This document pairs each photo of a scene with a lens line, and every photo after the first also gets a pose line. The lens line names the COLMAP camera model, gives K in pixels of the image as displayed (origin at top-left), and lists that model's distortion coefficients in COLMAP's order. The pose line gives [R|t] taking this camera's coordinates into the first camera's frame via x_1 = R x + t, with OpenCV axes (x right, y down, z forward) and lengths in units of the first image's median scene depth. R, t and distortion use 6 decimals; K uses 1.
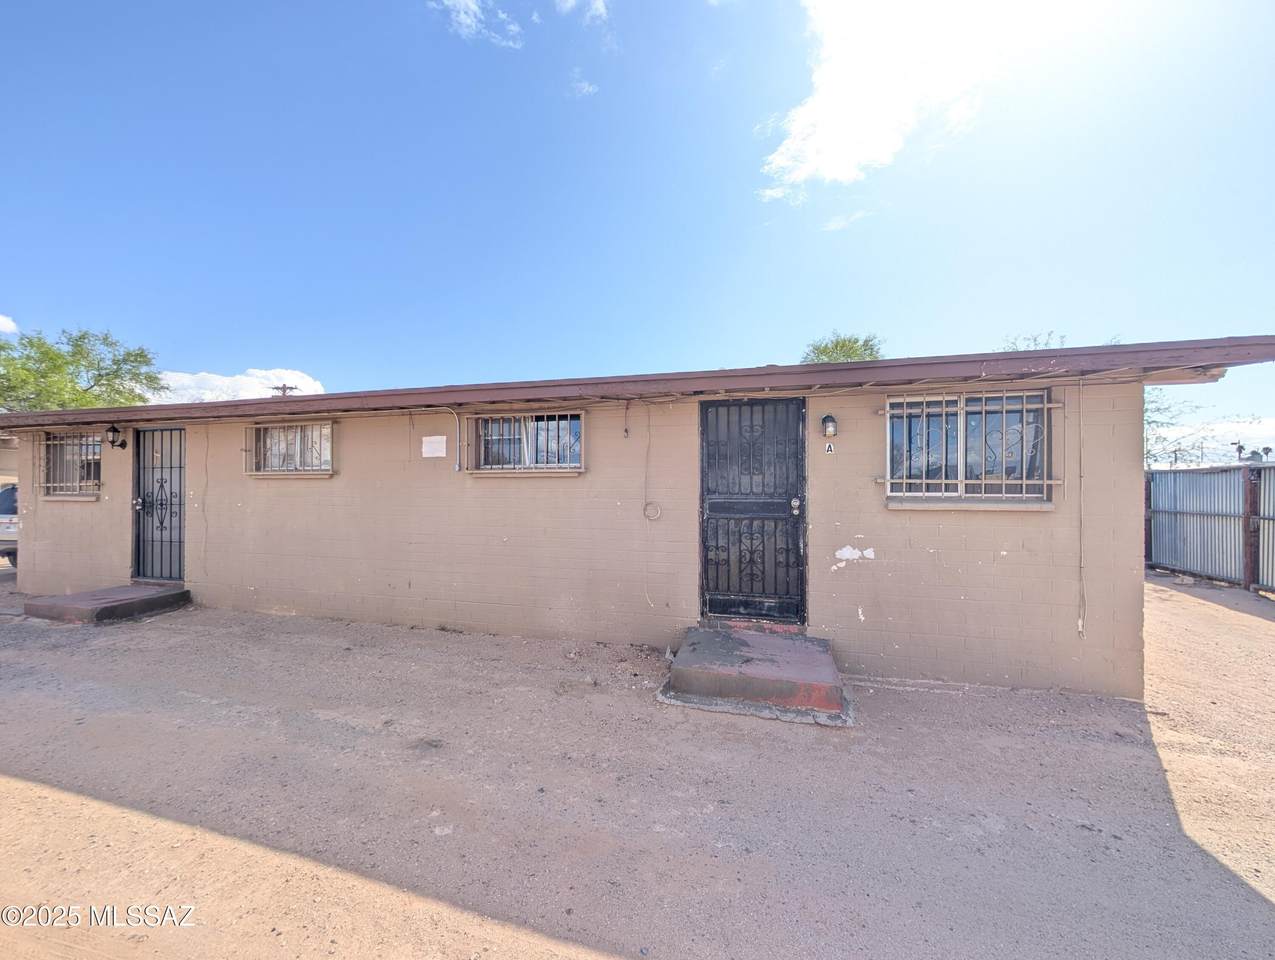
lens RADIAL K [[468.6, 0, 633.6], [0, 468.6, 484.8], [0, 0, 1]] dist [0.002488, 0.000545]
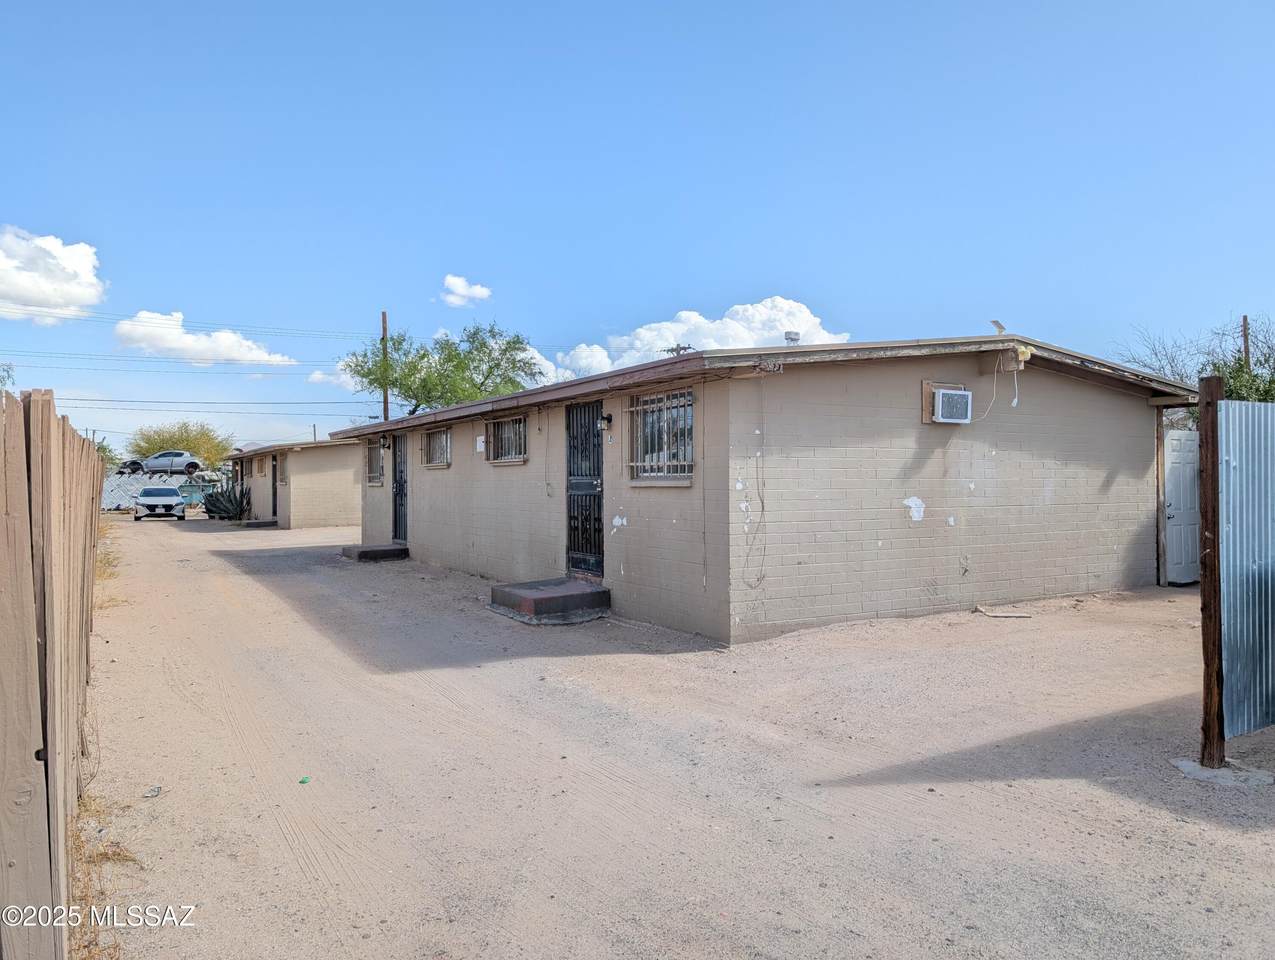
lens RADIAL K [[885.9, 0, 638.1], [0, 885.9, 473.9], [0, 0, 1]] dist [0.040965, -0.010491]
pose [[0.717003, -0.009280, -0.697008, 1.721293], [0.006186, 0.999957, -0.006950, 0.027213], [0.697042, 0.000671, 0.717030, -0.539991]]
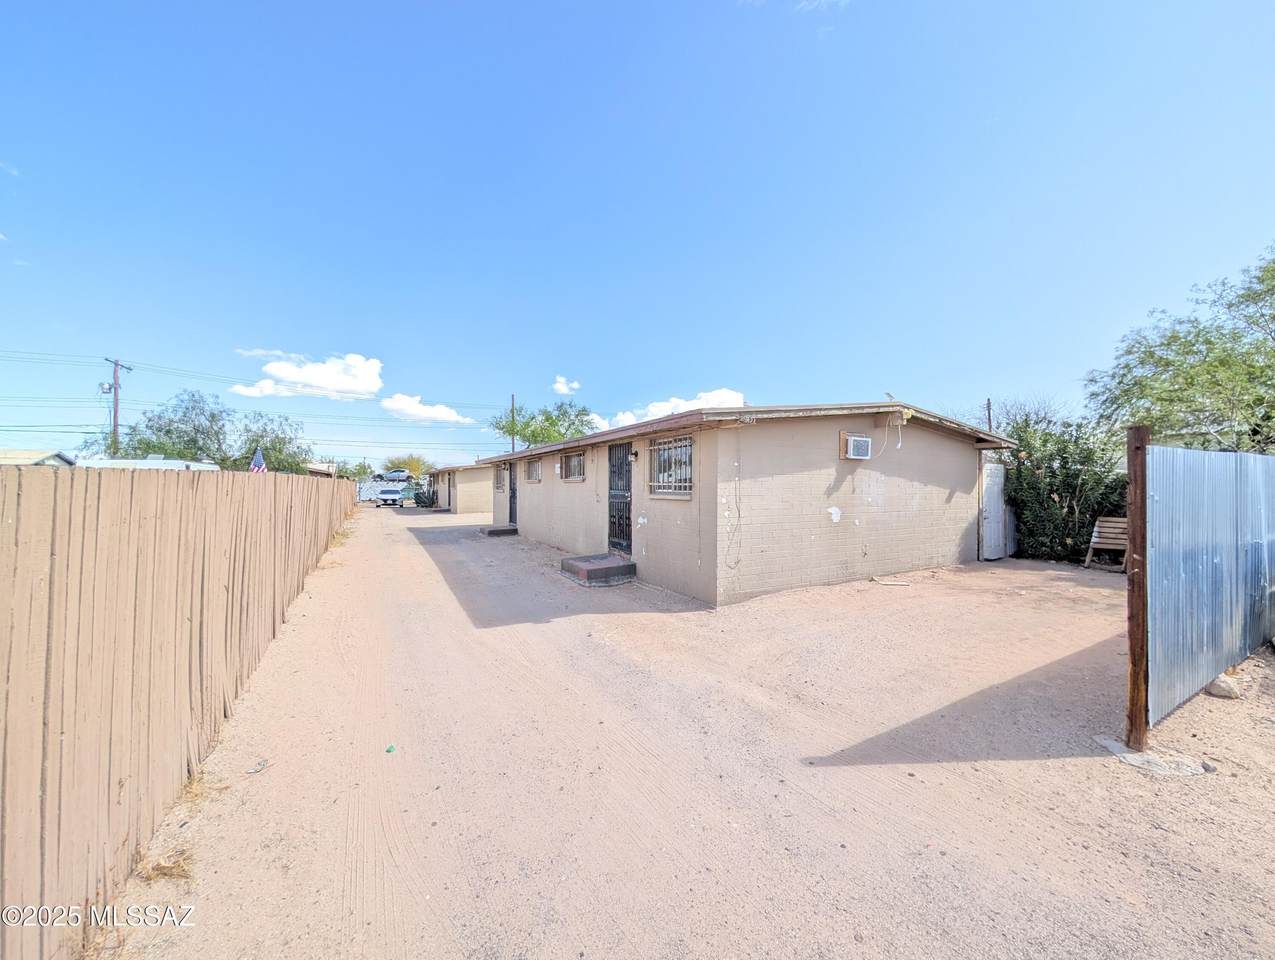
lens RADIAL K [[468.6, 0, 638.7], [0, 468.6, 481.8], [0, 0, 1]] dist [0.002488, 0.000545]
pose [[0.701669, -0.004145, -0.712491, 1.474613], [-0.001719, 0.999970, -0.007510, -0.001129], [0.712501, 0.006494, 0.701641, -0.312471]]
